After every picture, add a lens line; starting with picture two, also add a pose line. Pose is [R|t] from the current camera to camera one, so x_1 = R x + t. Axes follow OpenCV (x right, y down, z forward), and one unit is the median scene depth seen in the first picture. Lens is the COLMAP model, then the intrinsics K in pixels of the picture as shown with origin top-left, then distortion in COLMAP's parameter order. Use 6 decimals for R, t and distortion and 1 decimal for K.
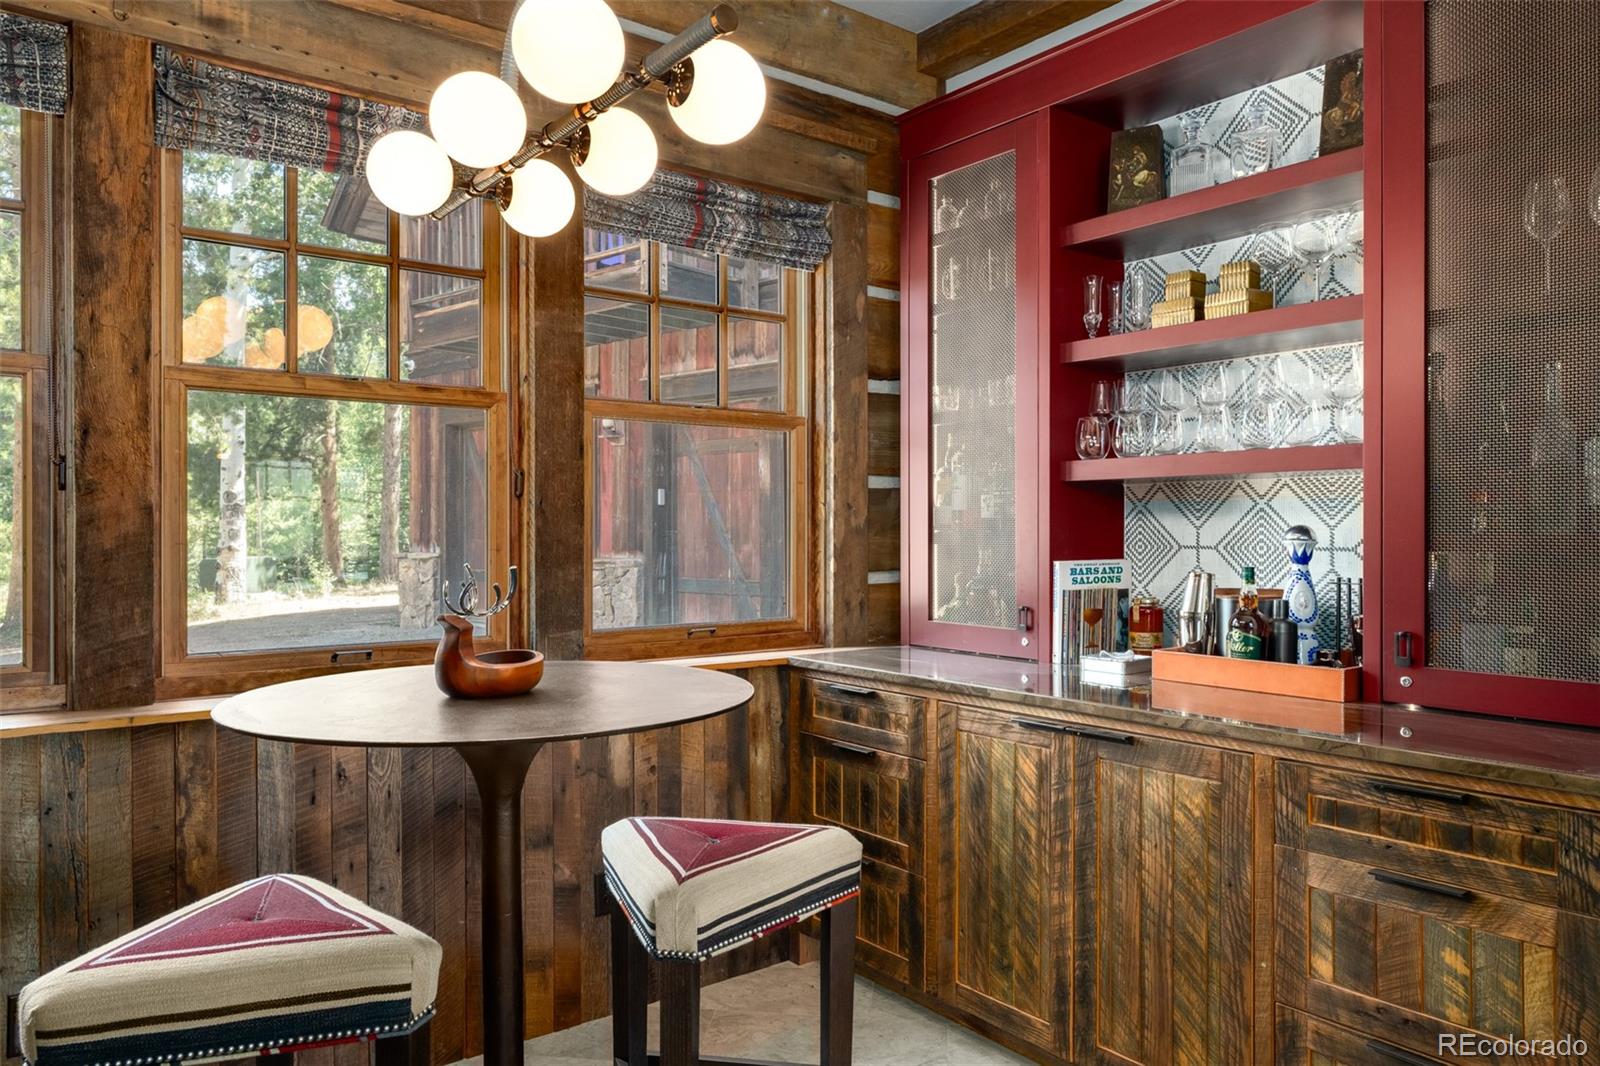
lens RADIAL K [[1082.3, 0, 809.2], [0, 1082.3, 534.5], [0, 0, 1]] dist [-0.005853, 0.001505]
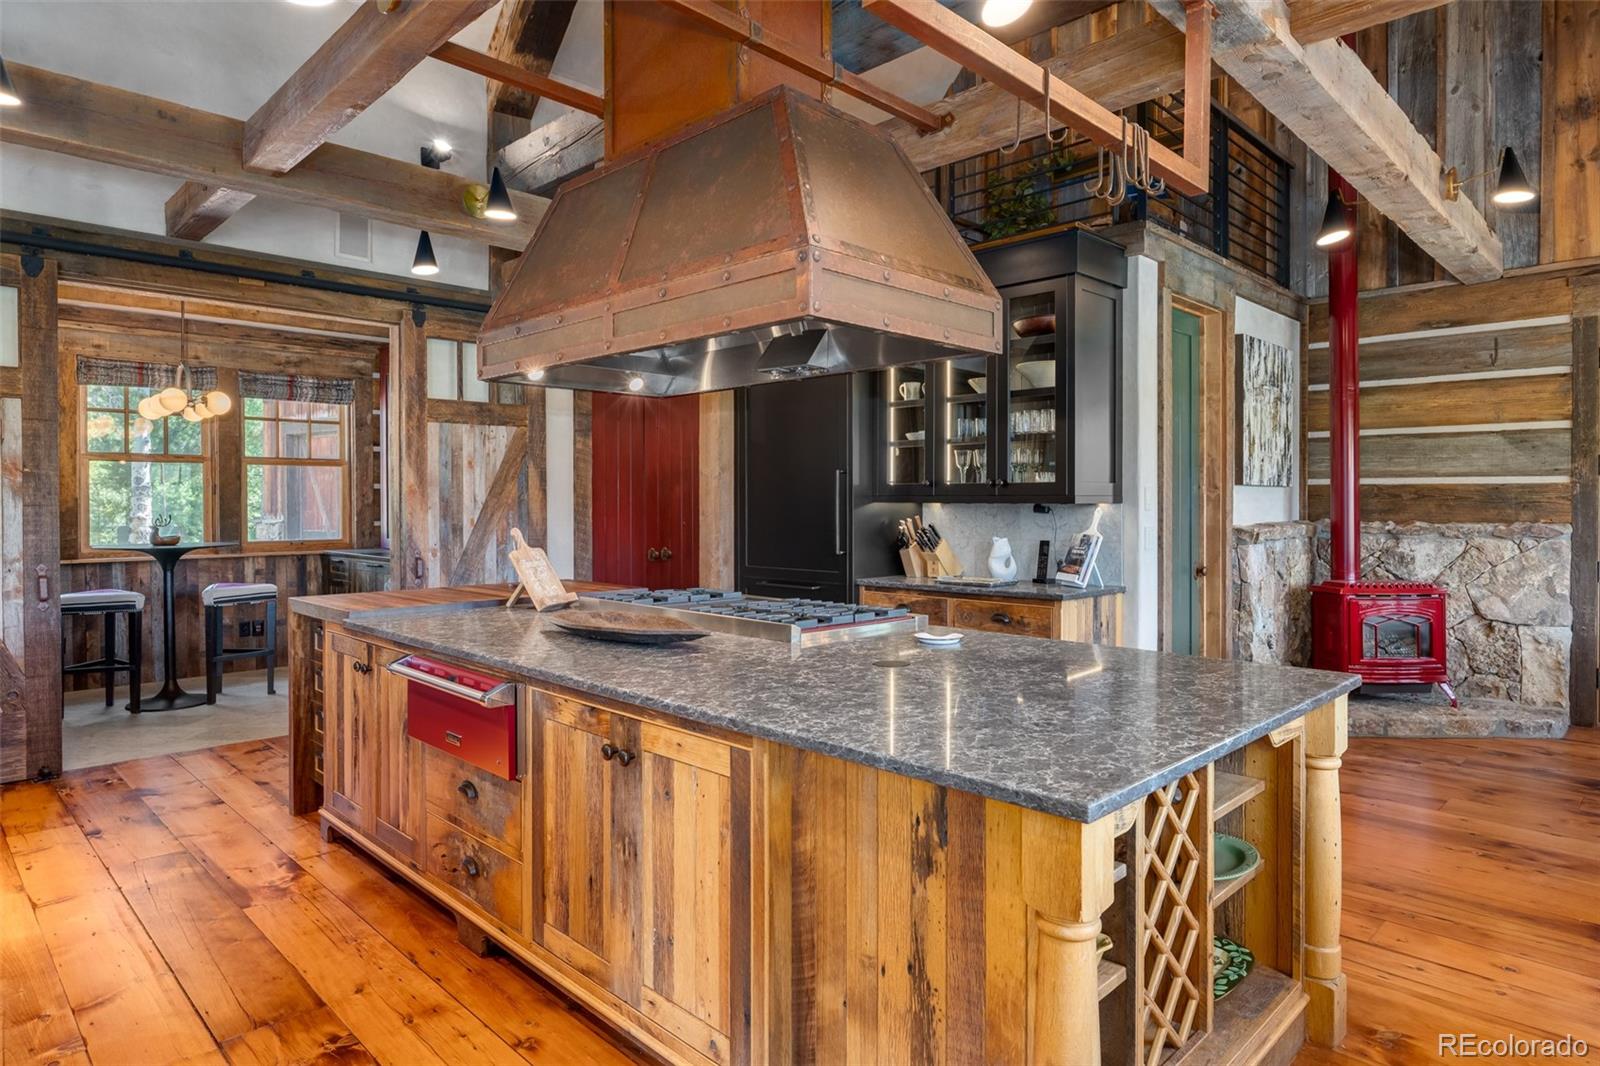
lens RADIAL K [[936.2, 0, 788.4], [0, 936.2, 510.7], [0, 0, 1]] dist [-0.004667, -0.000633]
pose [[0.994626, -0.002990, 0.103493, 0.946748], [0.002523, 0.999986, 0.004645, 0.002558], [-0.103505, -0.004359, 0.994619, -1.552761]]
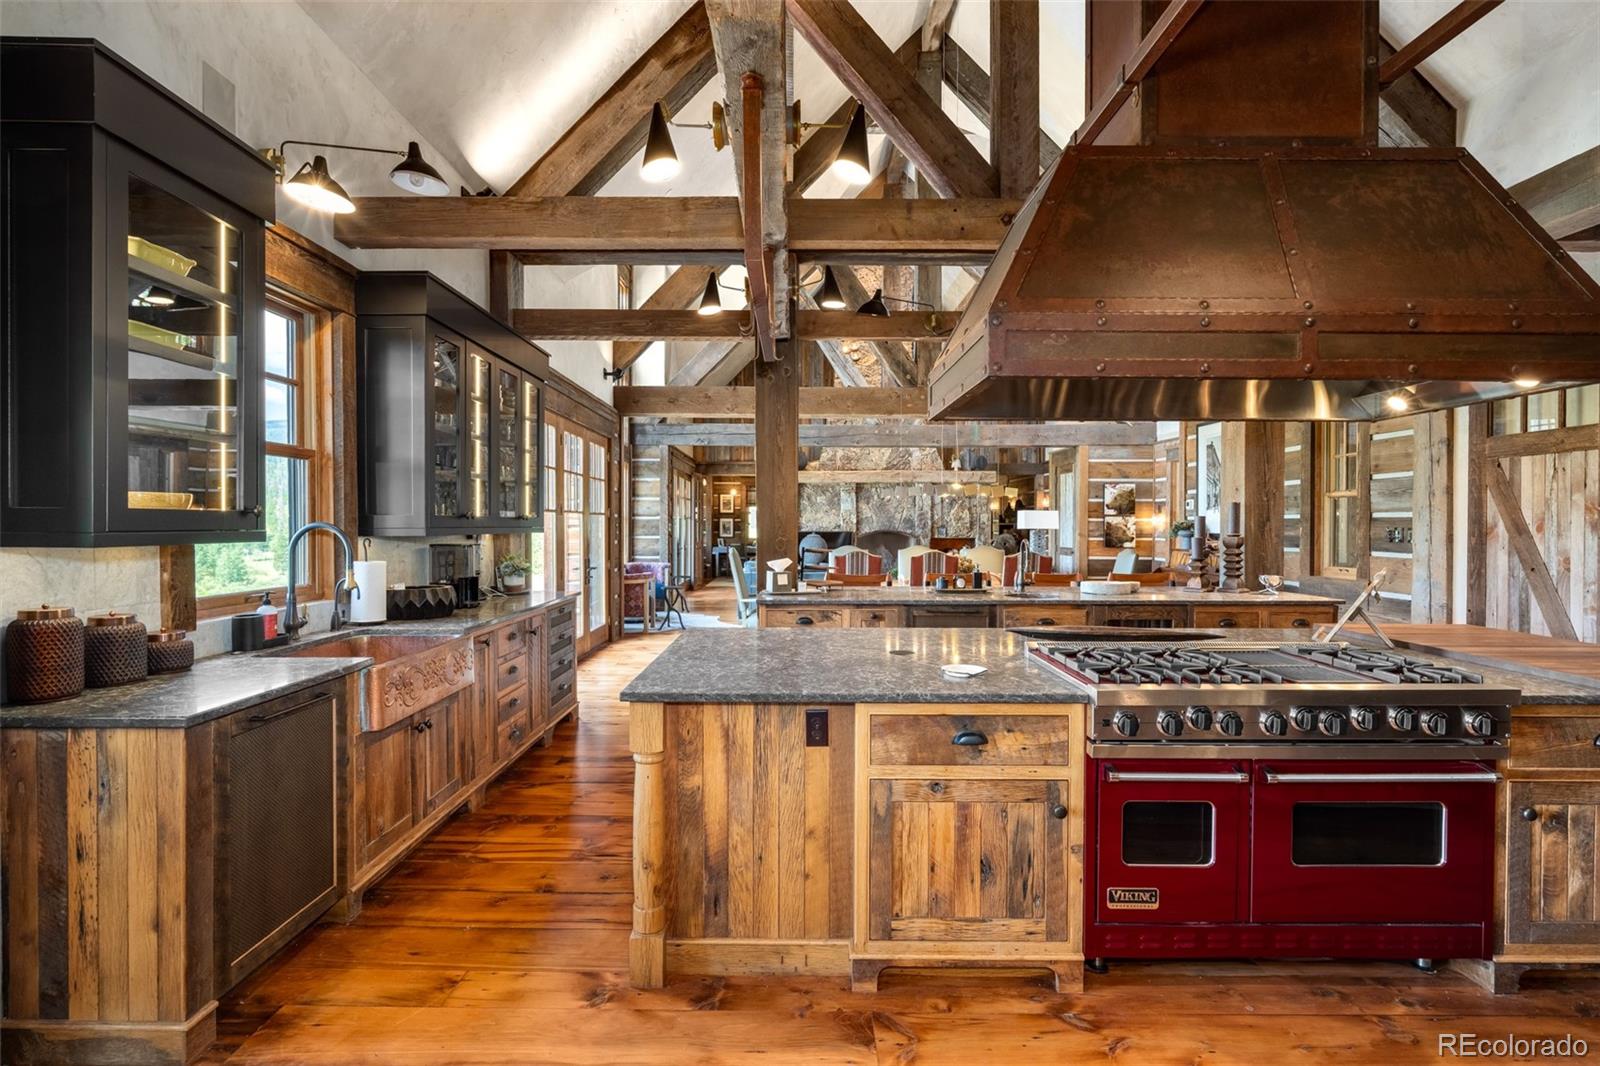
lens RADIAL K [[746.5, 0, 794.6], [0, 746.5, 530.4], [0, 0, 1]] dist [-0.004358, 0.001719]
pose [[-0.632800, 0.004850, -0.774300, 1.920007], [-0.005927, 0.999921, 0.011107, -0.022690], [0.774292, 0.011617, -0.632722, -0.287546]]
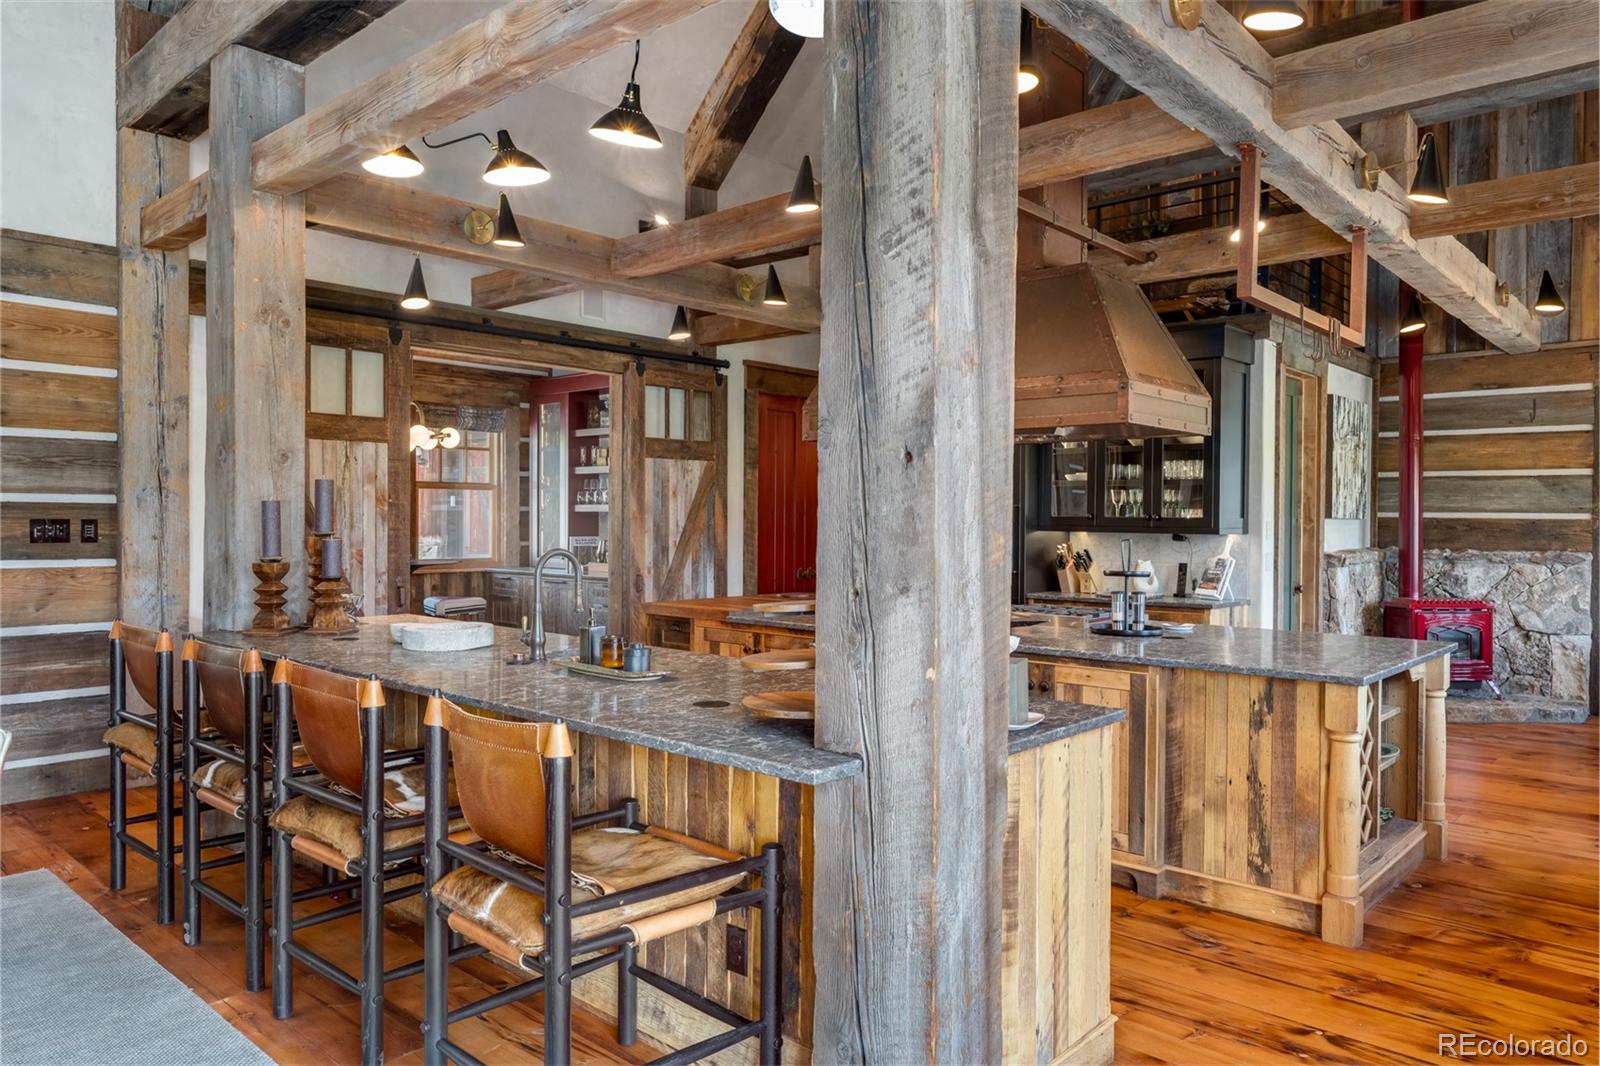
lens RADIAL K [[1082.3, 0, 786.6], [0, 1082.3, 531.4], [0, 0, 1]] dist [-0.005853, 0.001505]
pose [[0.988794, 0.004506, 0.149216, 0.371110], [-0.005701, 0.999955, 0.007586, -0.017791], [-0.149175, -0.008352, 0.988776, -2.156757]]
